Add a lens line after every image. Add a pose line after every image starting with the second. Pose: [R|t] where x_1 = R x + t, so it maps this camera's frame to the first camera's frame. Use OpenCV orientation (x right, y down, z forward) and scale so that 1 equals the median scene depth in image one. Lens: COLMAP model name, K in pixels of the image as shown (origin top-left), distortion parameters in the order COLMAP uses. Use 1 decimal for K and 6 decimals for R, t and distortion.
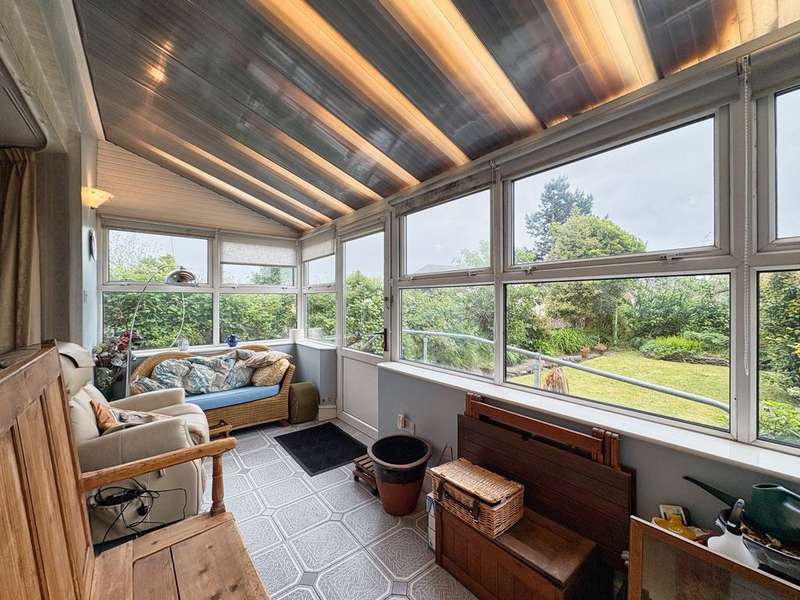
lens RADIAL K [[334.7, 0, 413.6], [0, 334.7, 300.9], [0, 0, 1]] dist [0.000339, -0.000837]
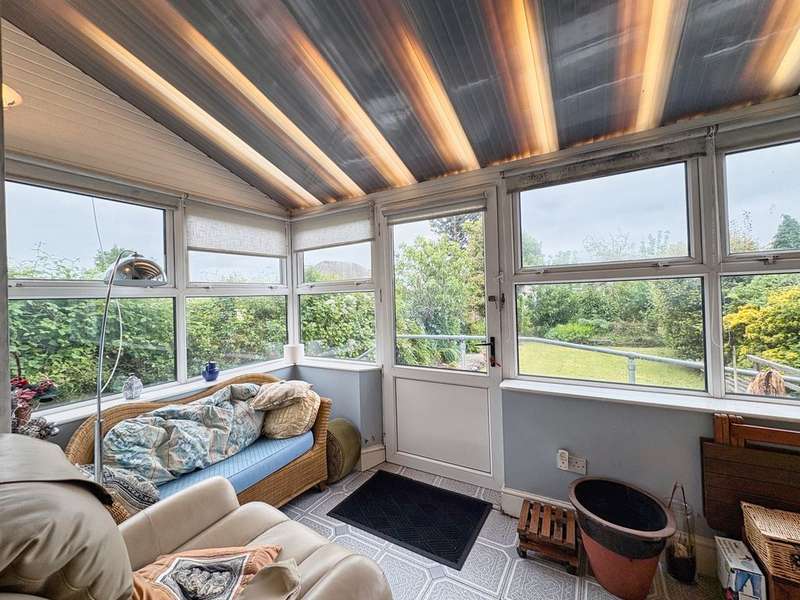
lens RADIAL K [[334.7, 0, 398.5], [0, 334.7, 292.5], [0, 0, 1]] dist [0.000339, -0.000837]
pose [[0.934845, -0.022521, 0.354342, -0.459853], [0.028666, 0.999516, -0.012102, -0.013604], [-0.353898, 0.021471, 0.935038, 0.296486]]
